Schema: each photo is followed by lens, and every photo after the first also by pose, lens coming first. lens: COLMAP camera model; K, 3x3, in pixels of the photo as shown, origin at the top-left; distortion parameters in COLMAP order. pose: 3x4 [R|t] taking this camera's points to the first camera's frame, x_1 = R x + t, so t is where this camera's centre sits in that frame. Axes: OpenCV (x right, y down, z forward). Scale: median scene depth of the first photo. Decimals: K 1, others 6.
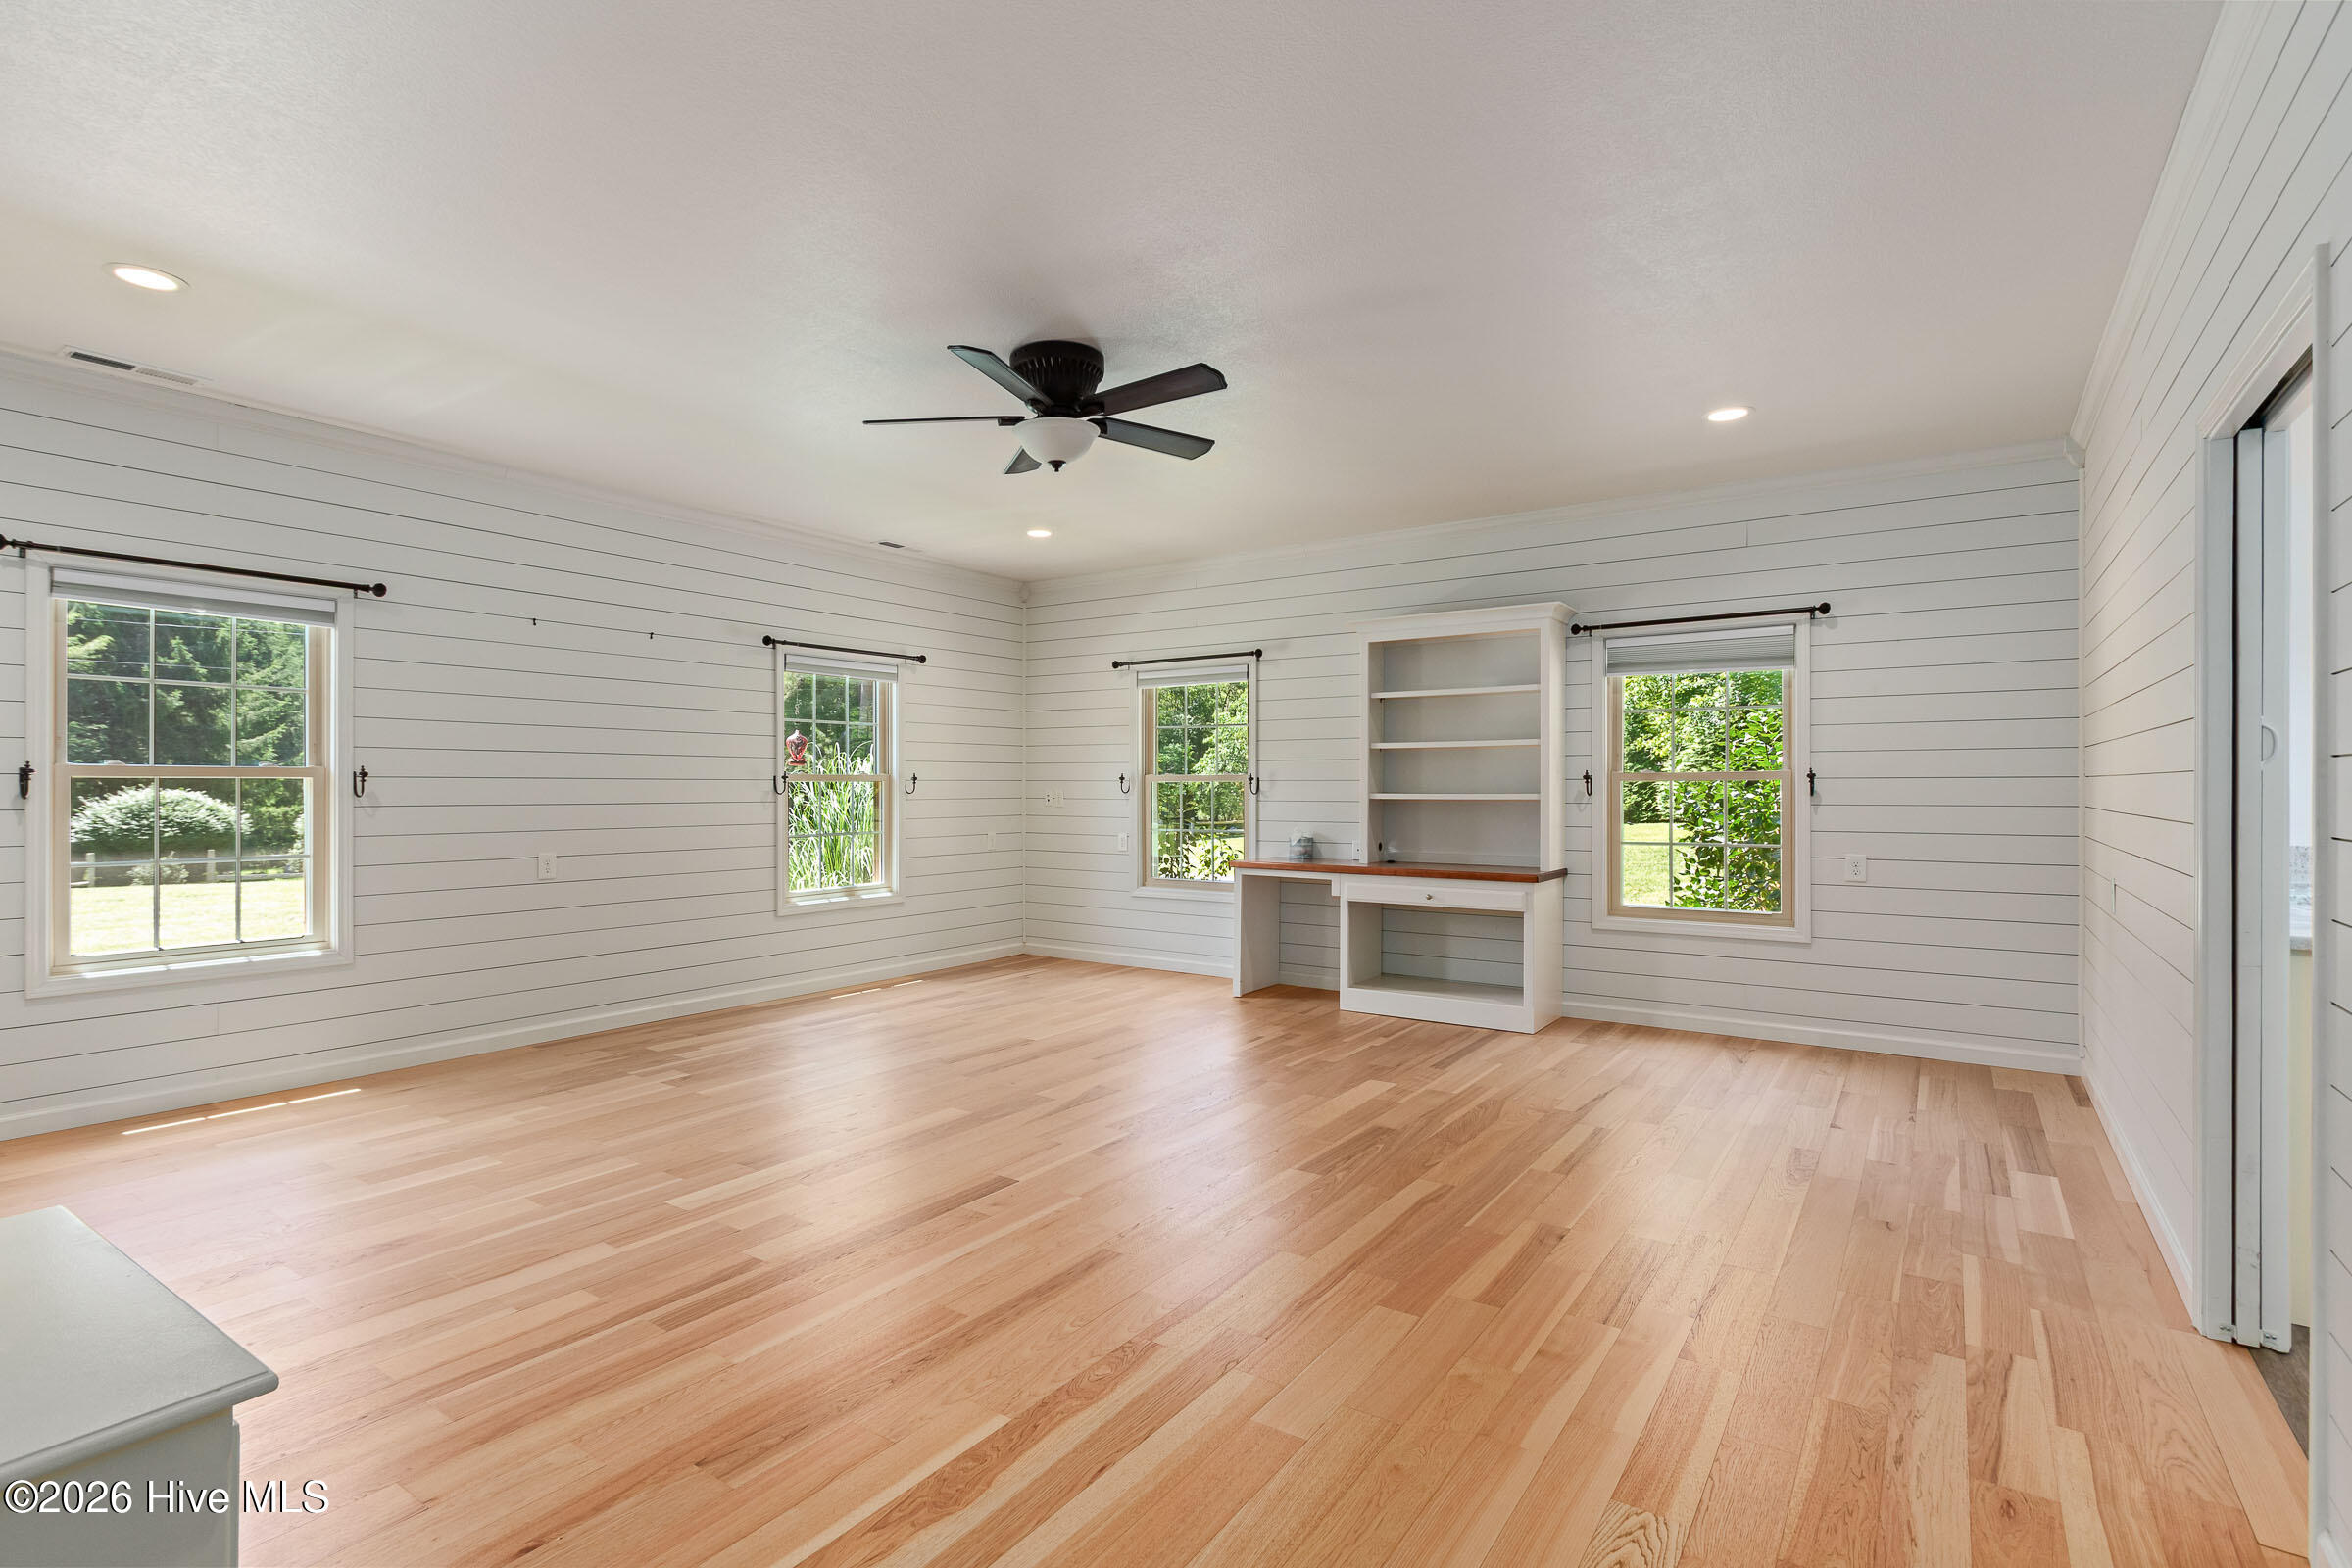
lens RADIAL K [[1113.2, 0, 1166.2], [0, 1113.2, 786.9], [0, 0, 1]] dist [0.008553, -0.002540]
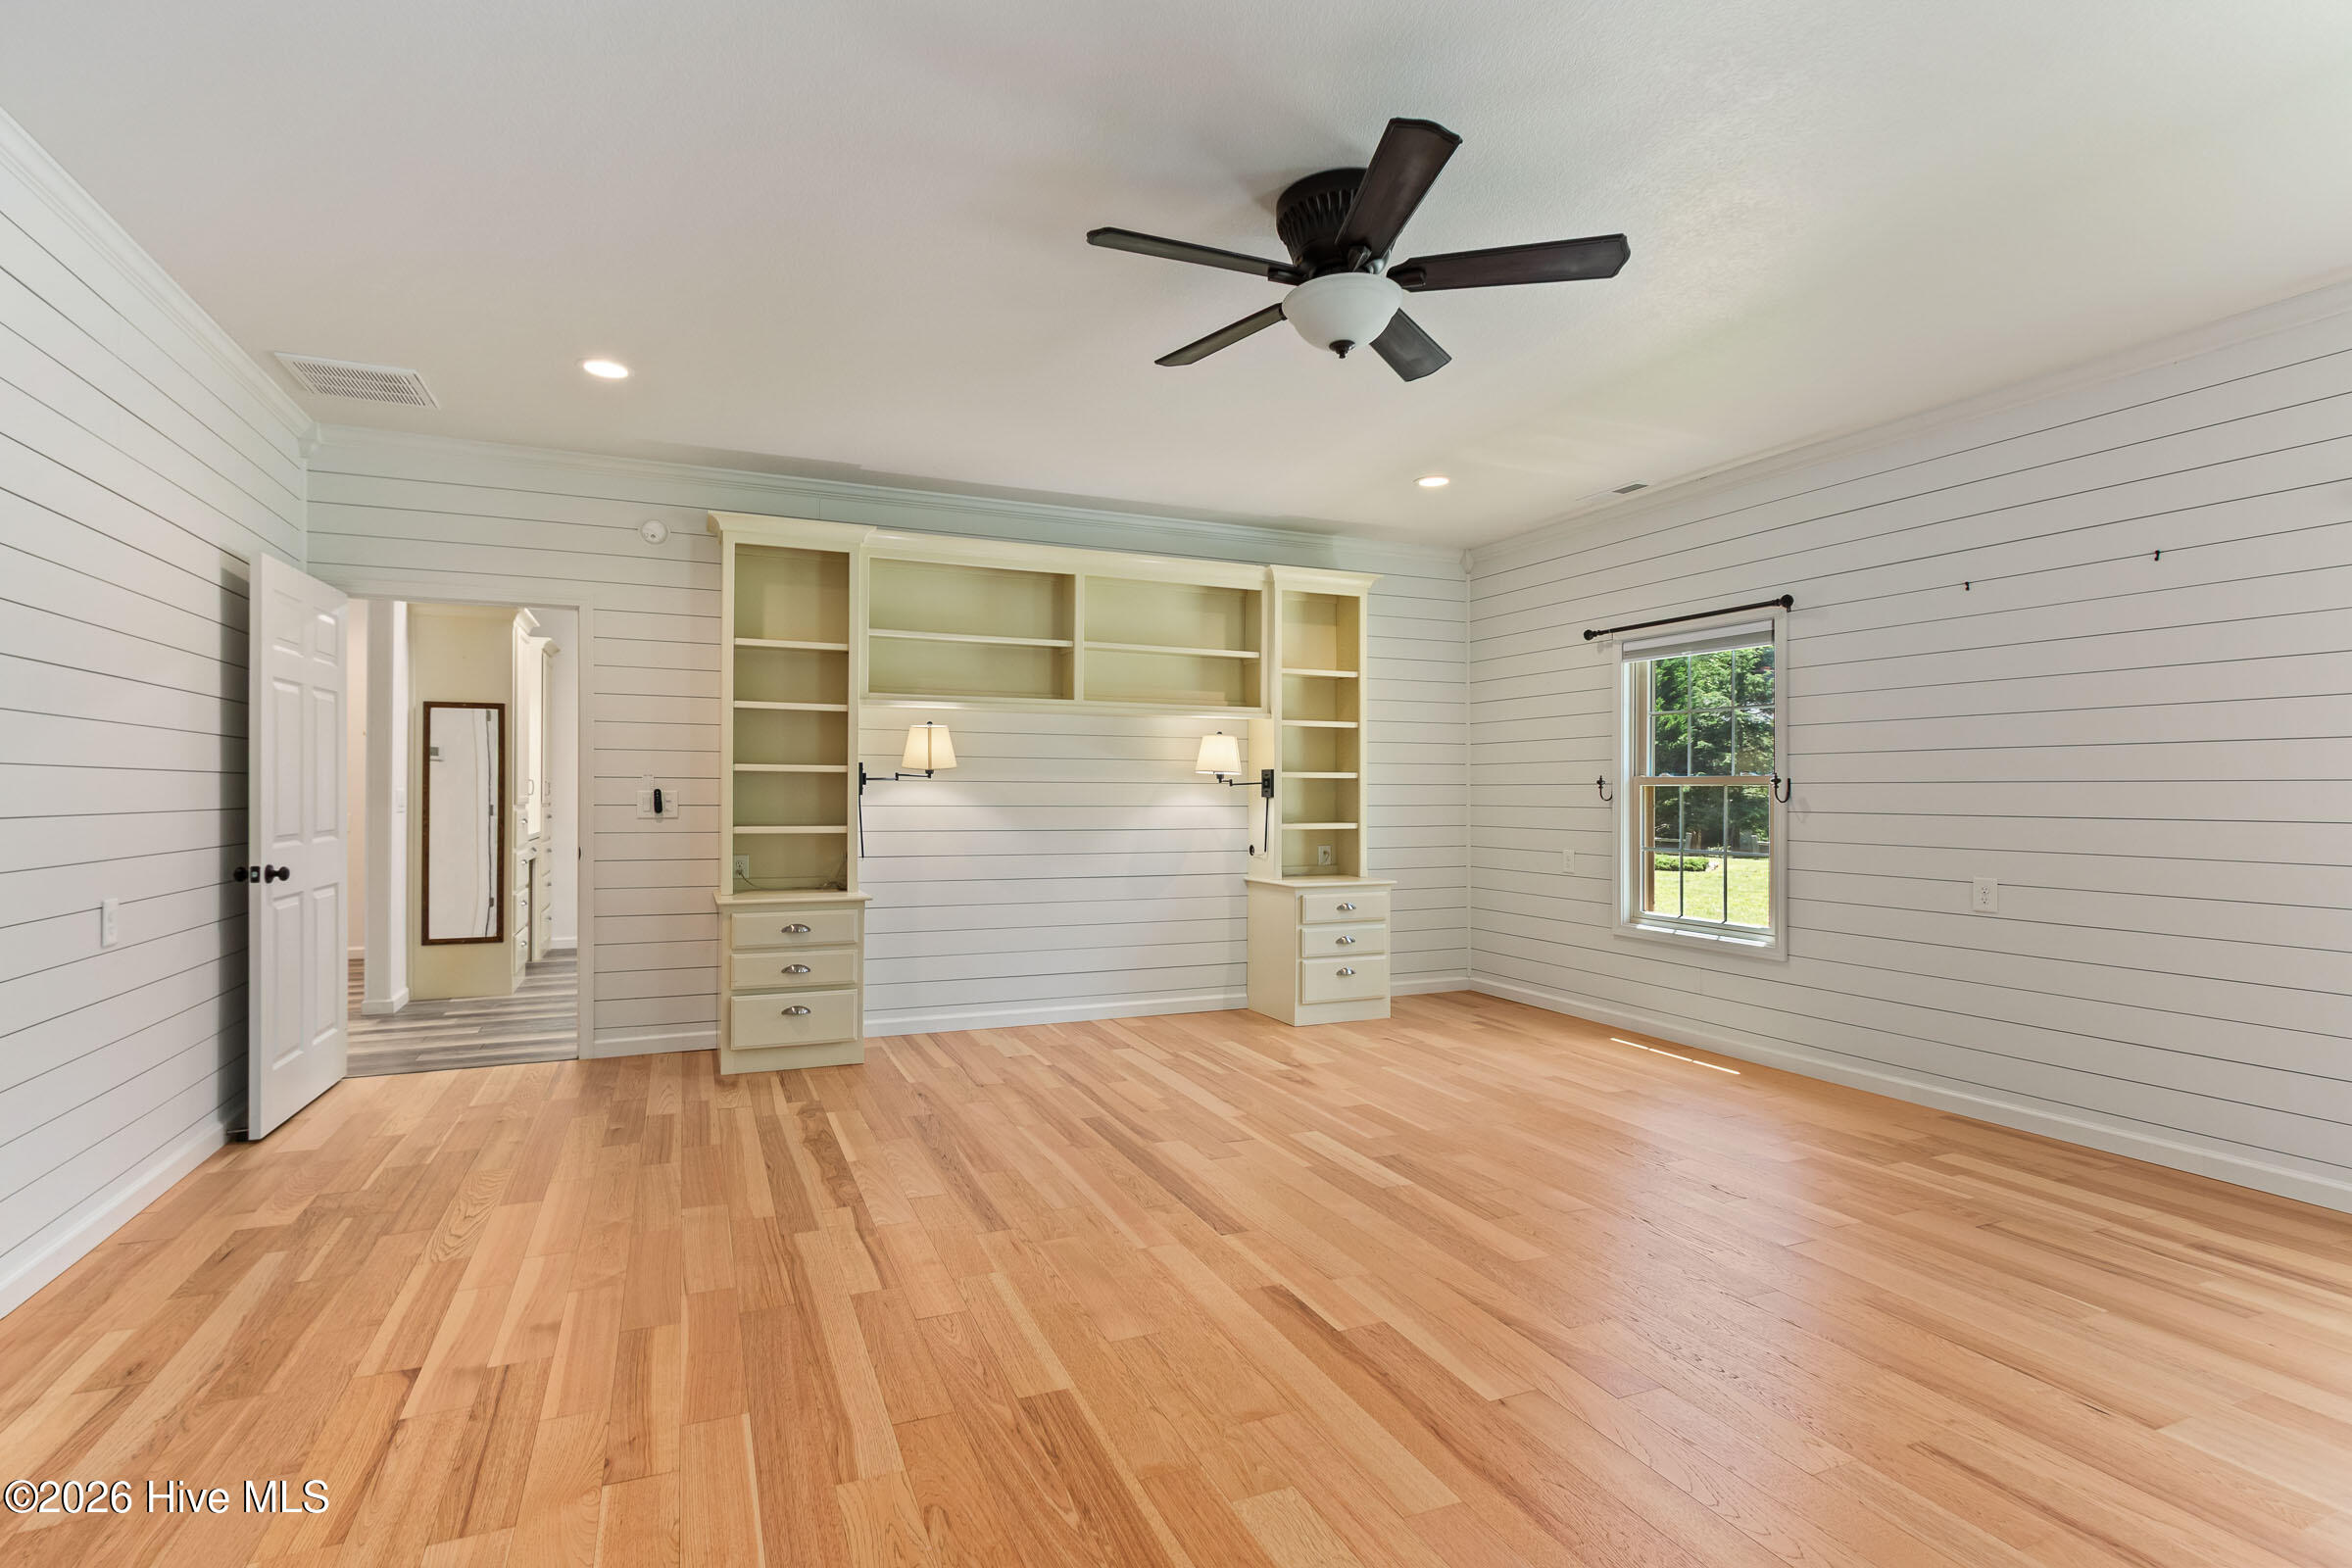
lens RADIAL K [[1113.2, 0, 1127.1], [0, 1113.2, 788.6], [0, 0, 1]] dist [0.008553, -0.002540]
pose [[-0.547211, -0.004881, -0.836980, 0.549214], [-0.003814, 0.999987, -0.003338, 0.001928], [0.836986, 0.001366, -0.547223, 1.196642]]
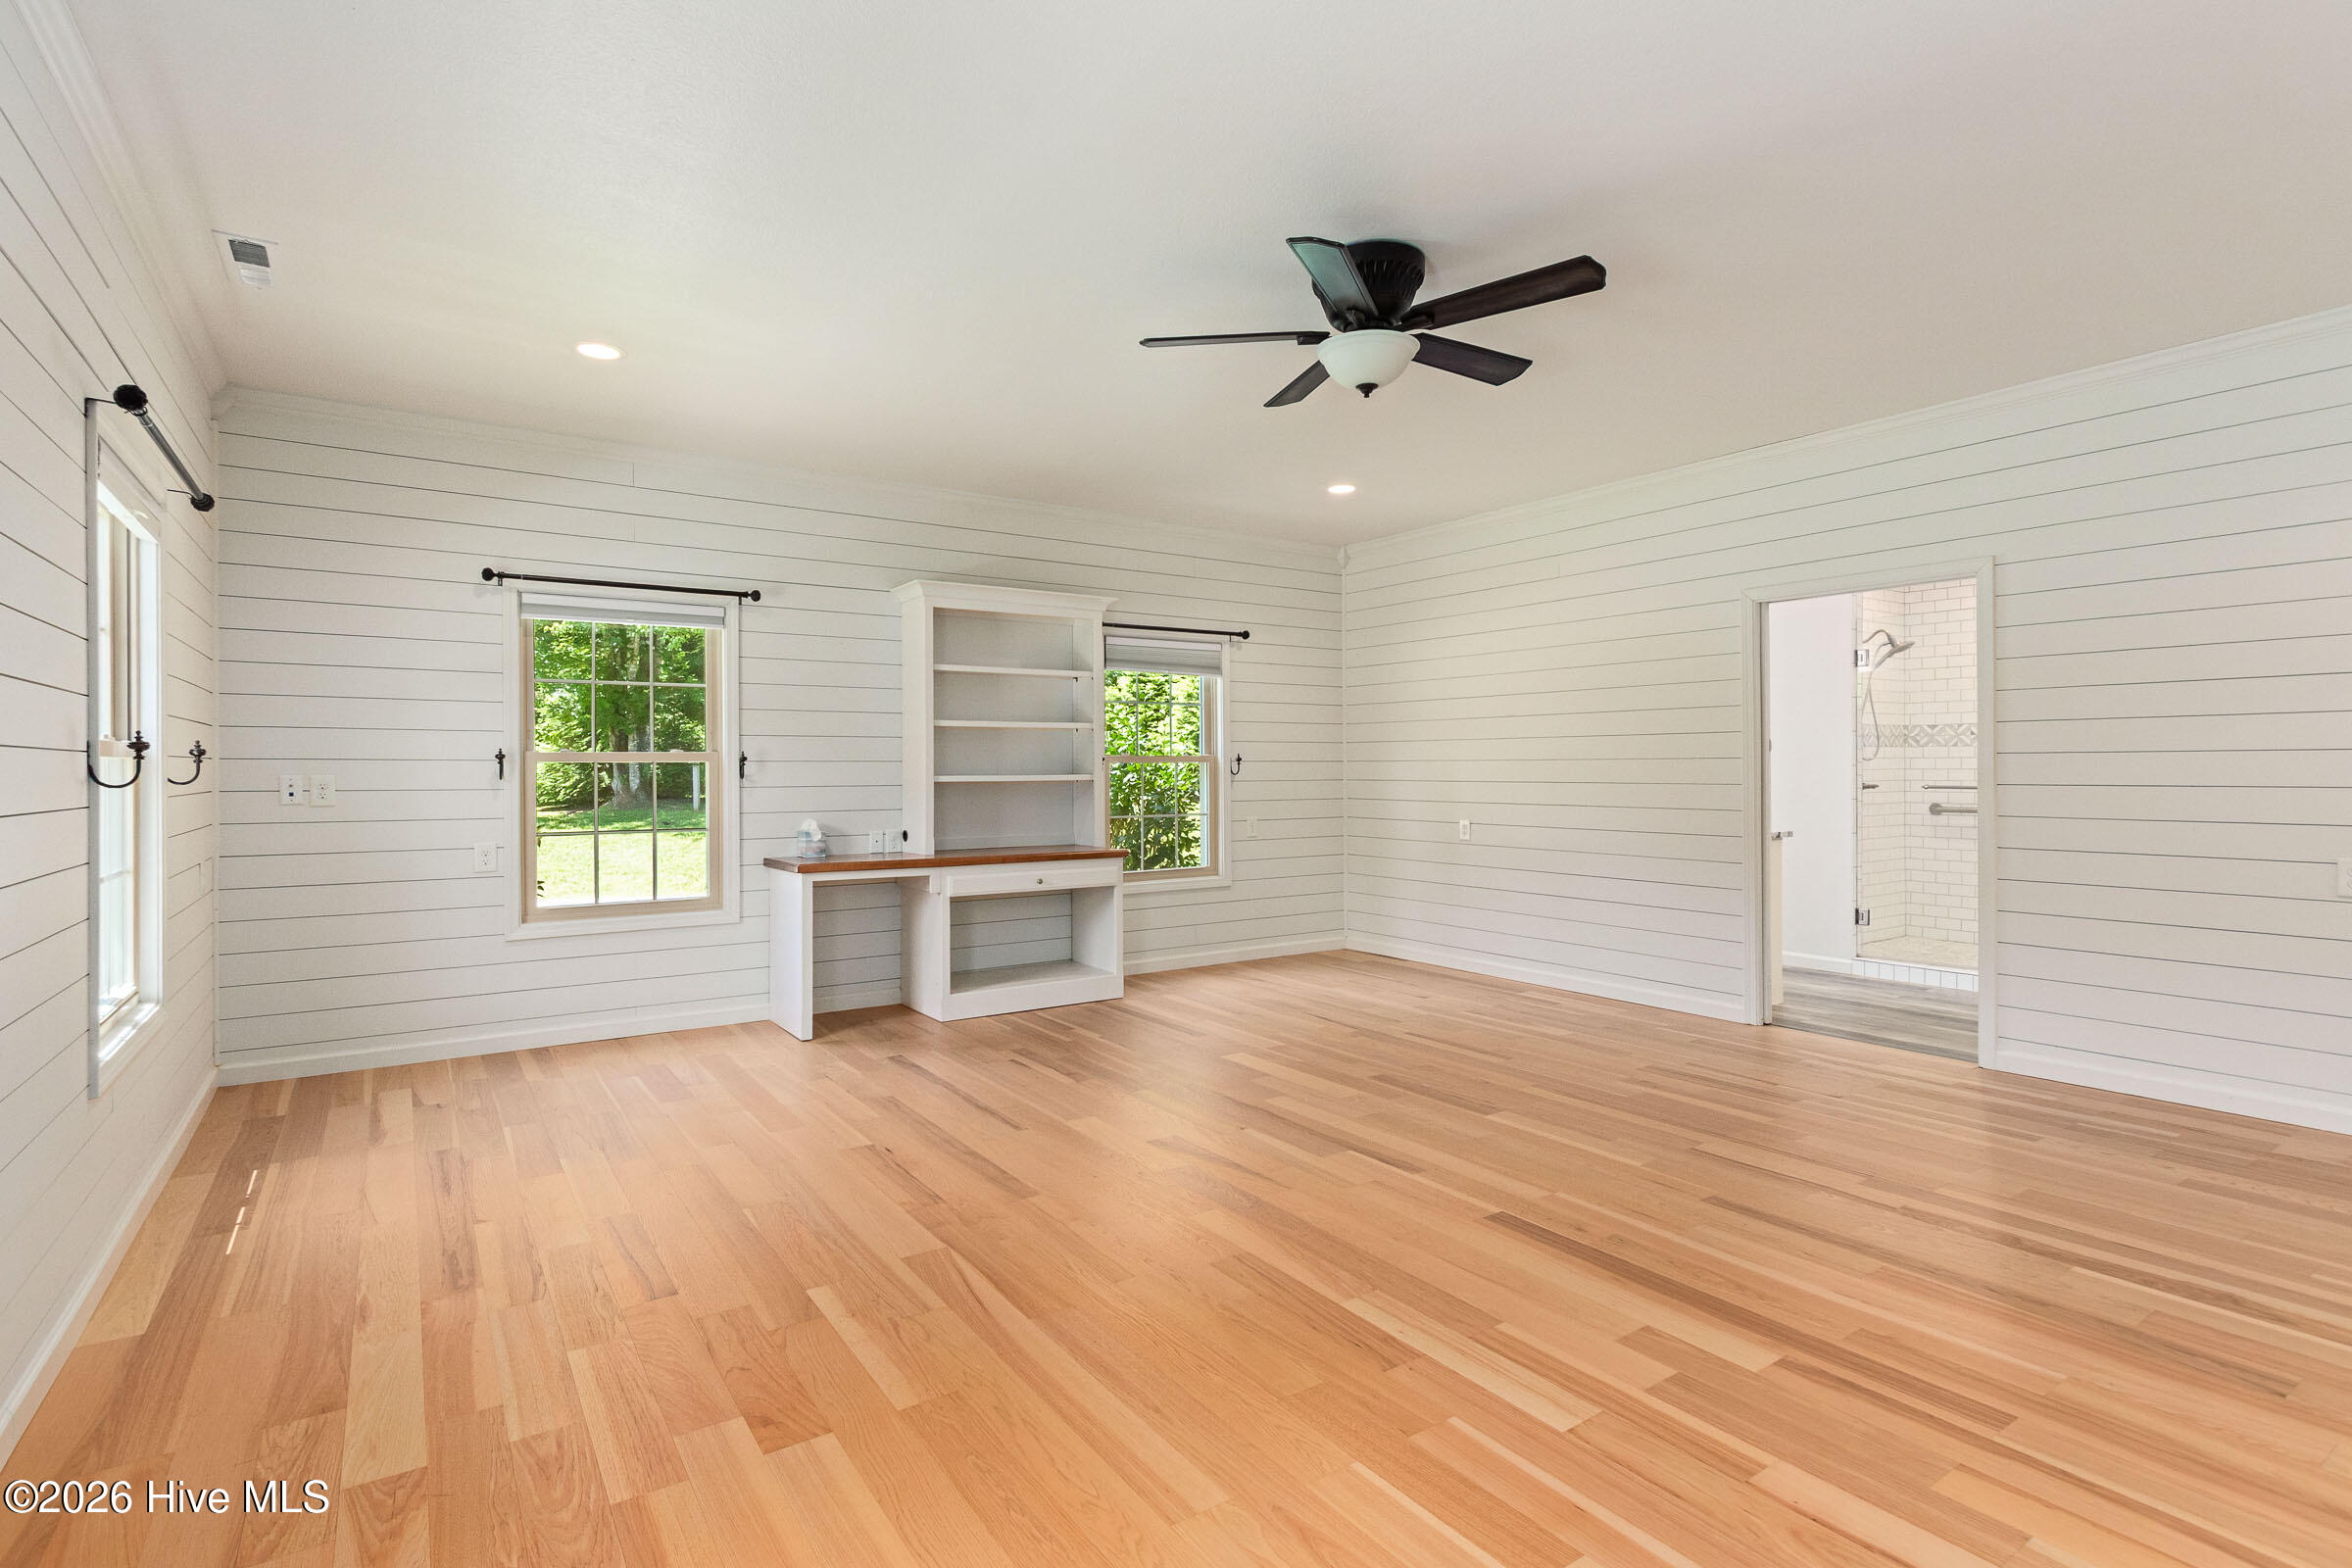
lens RADIAL K [[1113.2, 0, 1128.5], [0, 1113.2, 770.8], [0, 0, 1]] dist [0.008553, -0.002540]
pose [[0.377129, -0.002279, 0.926158, -0.894823], [0.002872, 0.999995, 0.001291, 0.001839], [-0.926156, 0.002173, 0.377133, 0.791795]]
